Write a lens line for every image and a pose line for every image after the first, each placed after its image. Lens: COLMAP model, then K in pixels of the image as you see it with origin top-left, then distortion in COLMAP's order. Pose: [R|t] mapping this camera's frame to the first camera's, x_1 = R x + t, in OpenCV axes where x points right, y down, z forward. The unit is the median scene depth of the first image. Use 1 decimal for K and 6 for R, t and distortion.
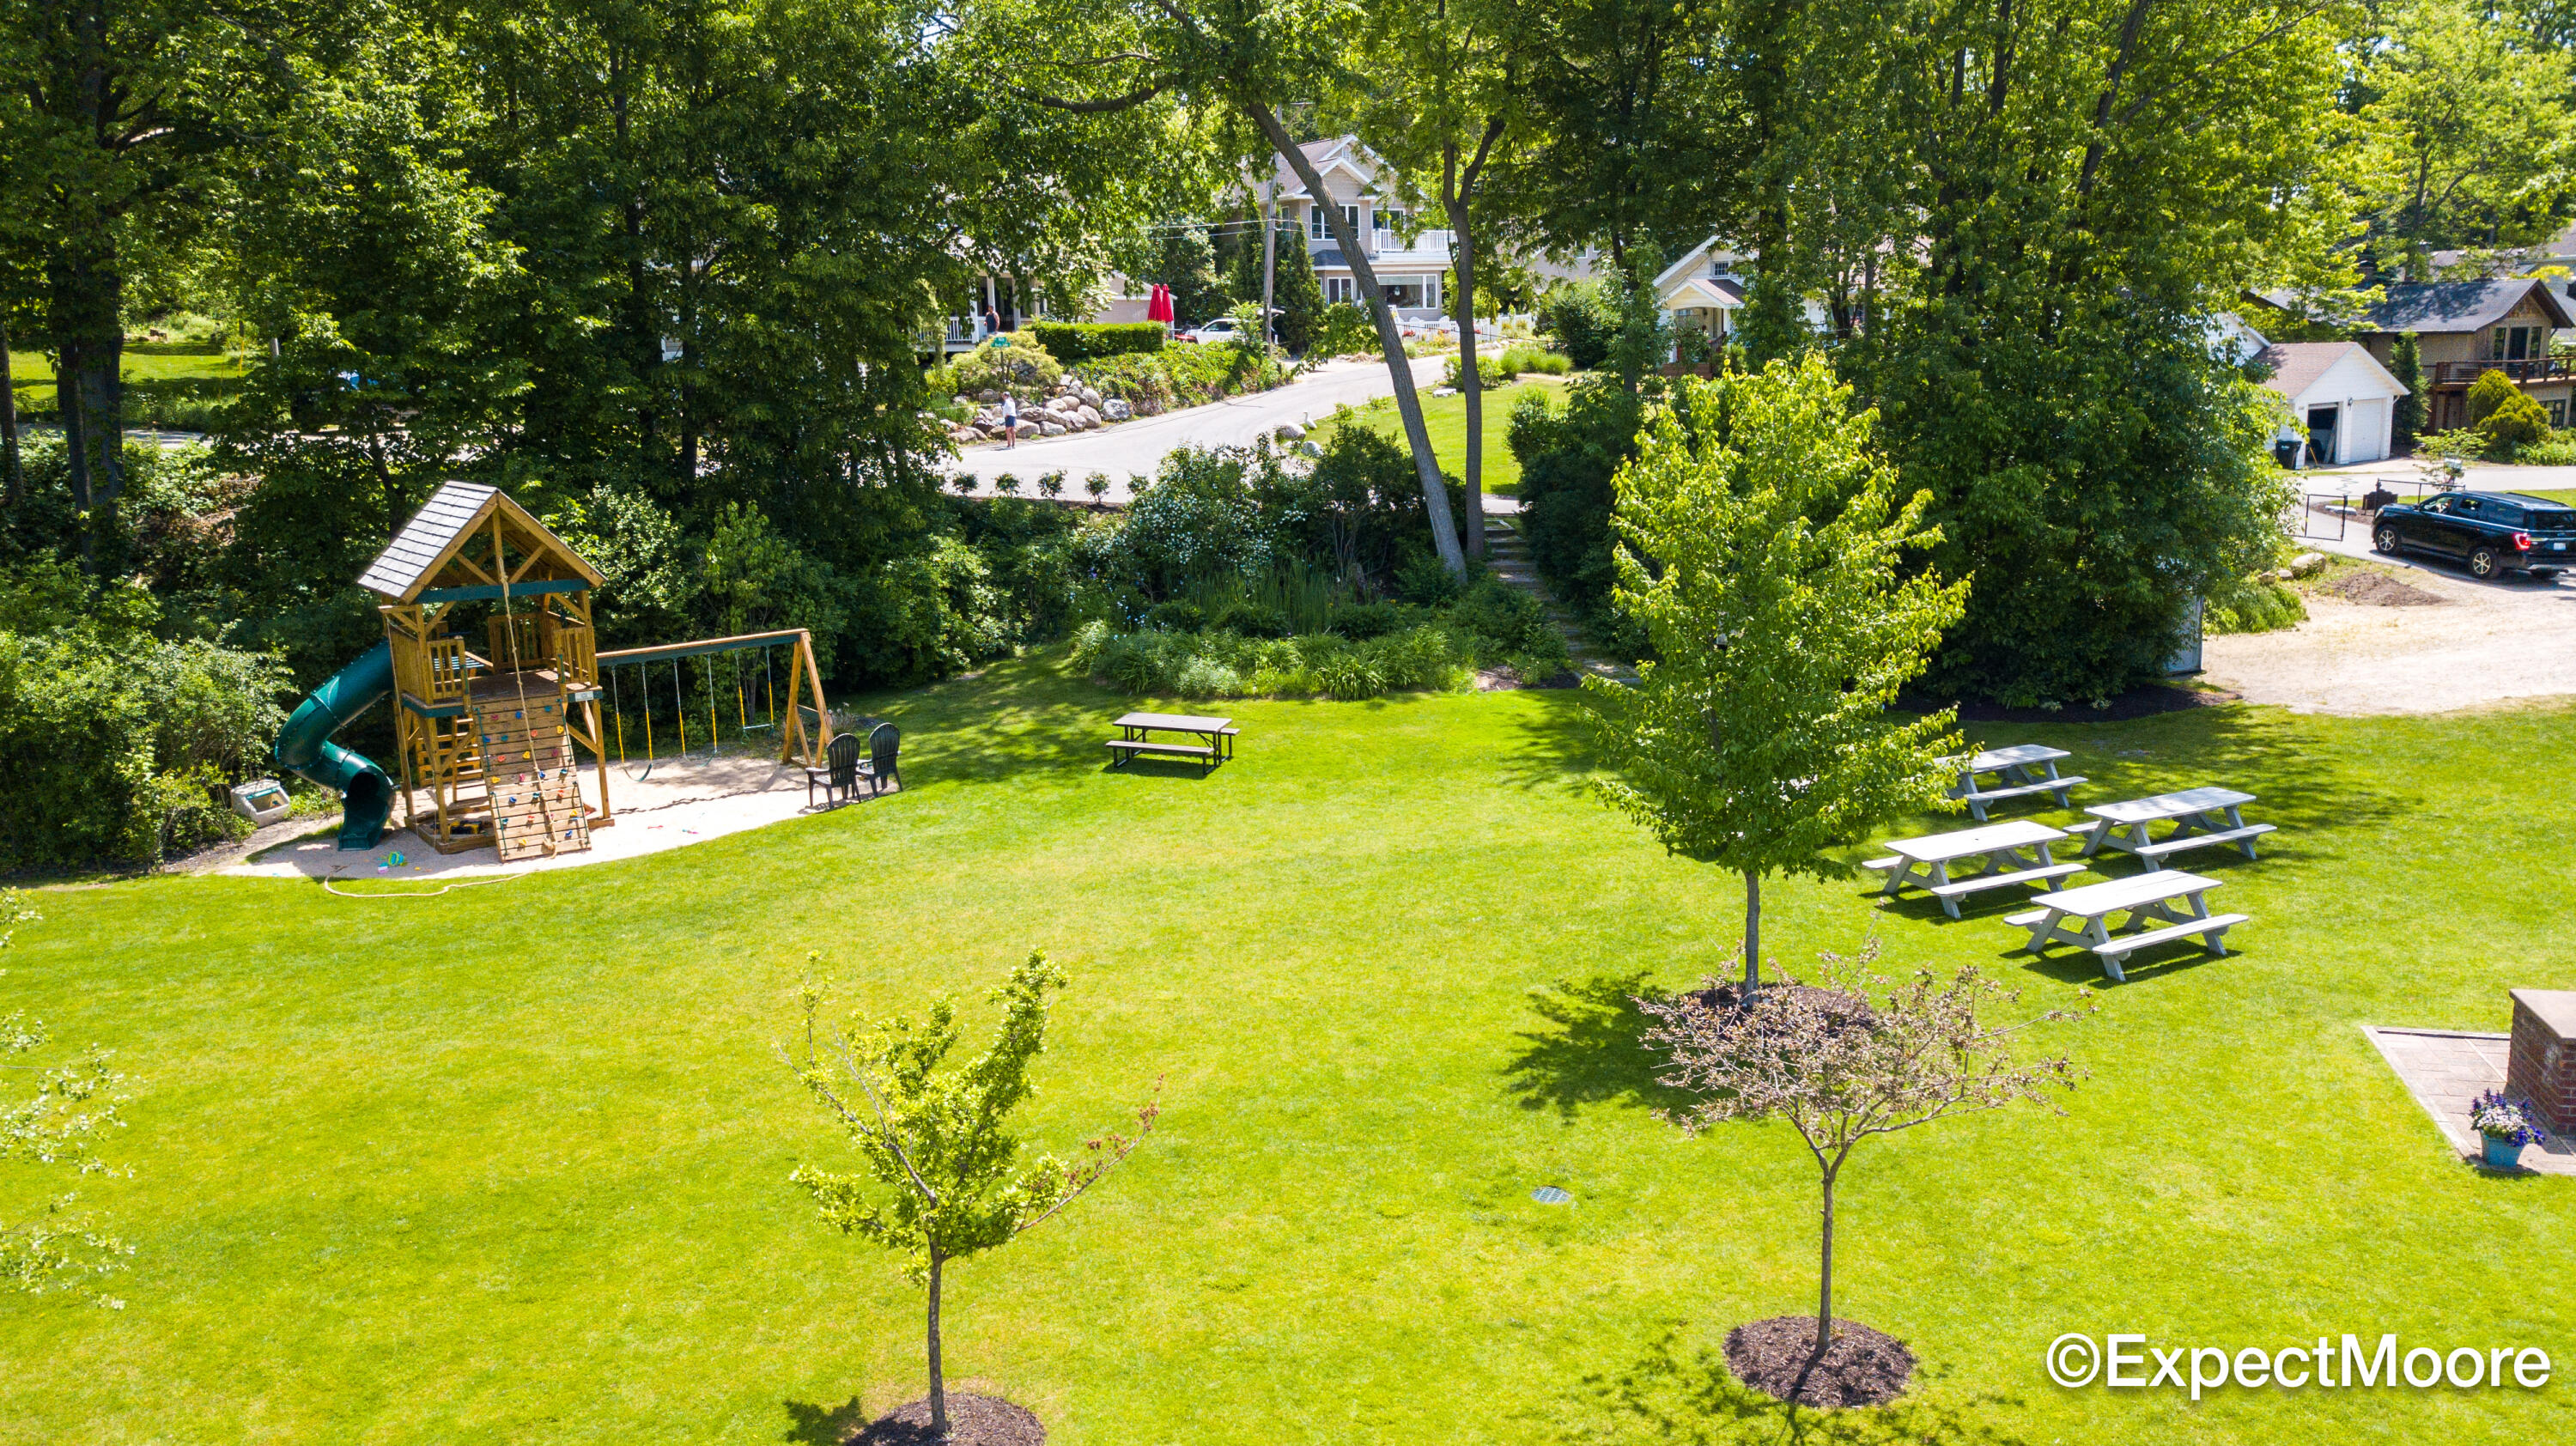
lens RADIAL K [[2034.8, 0, 1338.3], [0, 2034.8, 720.0], [0, 0, 1]] dist [0.001673, -0.001228]
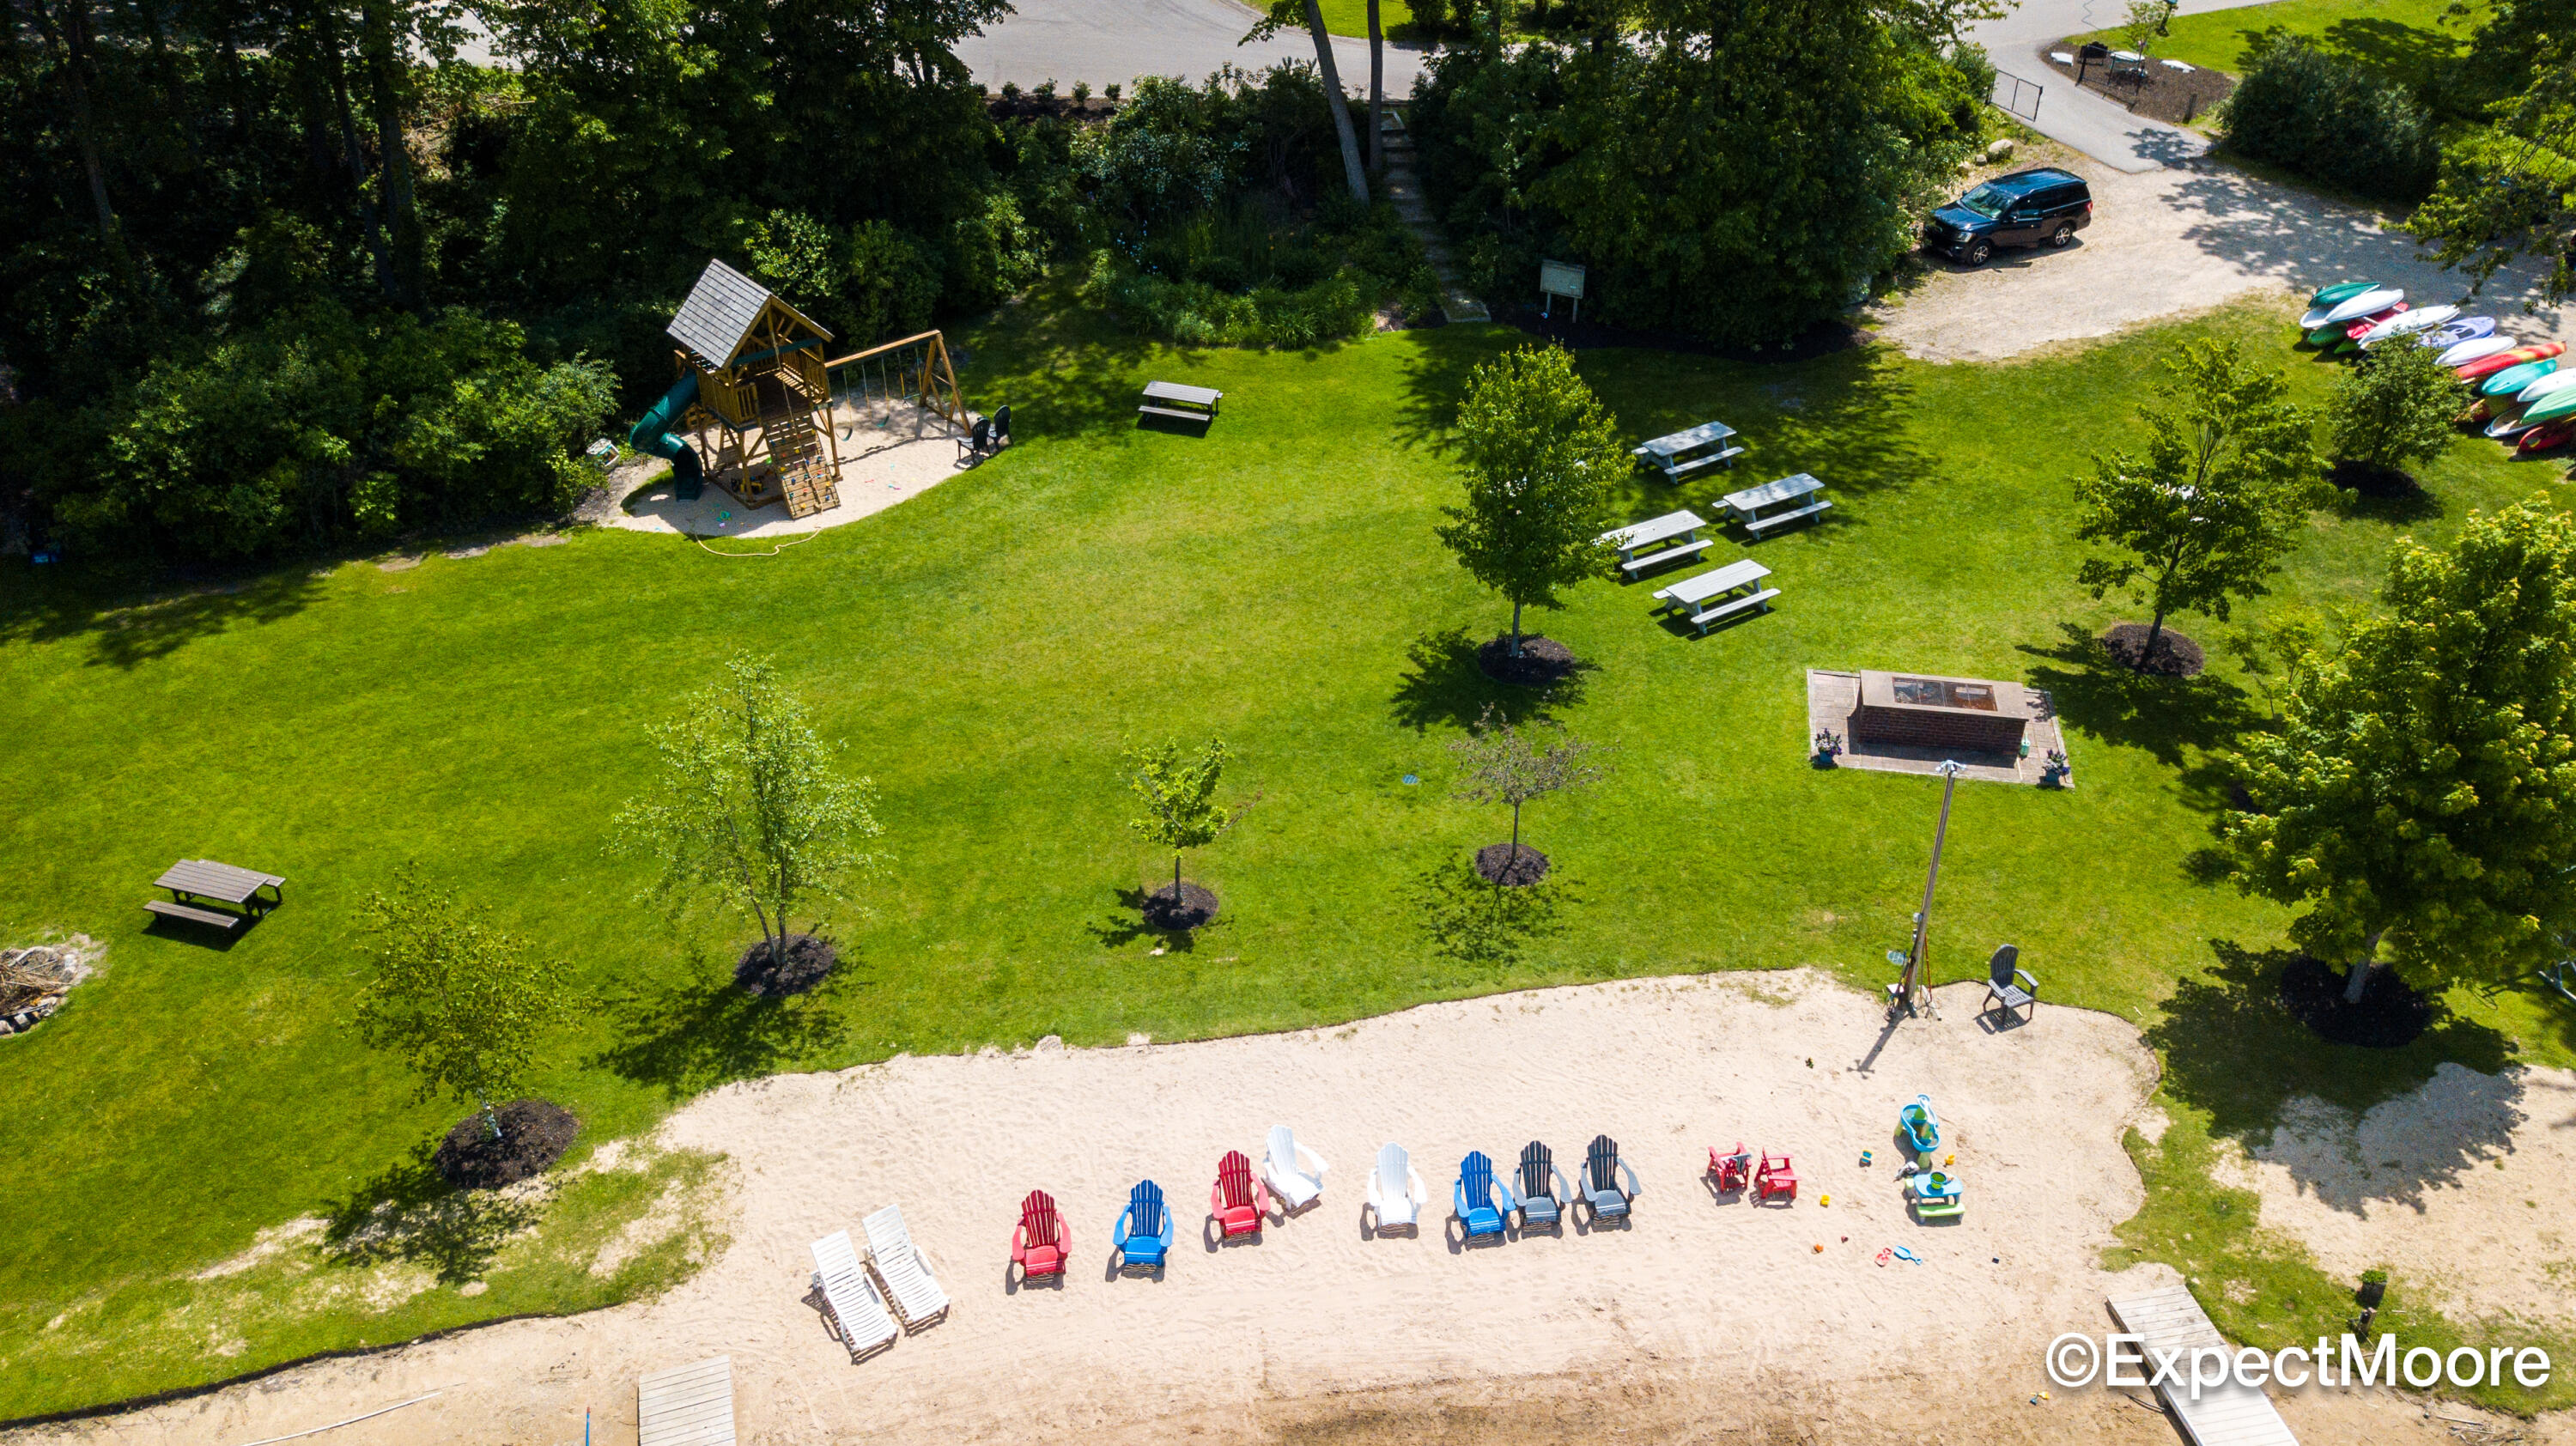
lens RADIAL K [[2034.8, 0, 1362.3], [0, 2034.8, 698.3], [0, 0, 1]] dist [0.001673, -0.001228]
pose [[0.997630, -0.010712, 0.067971, -0.064701], [-0.013337, 0.938974, 0.343730, -0.395538], [-0.067505, -0.343821, 0.936606, -0.685035]]
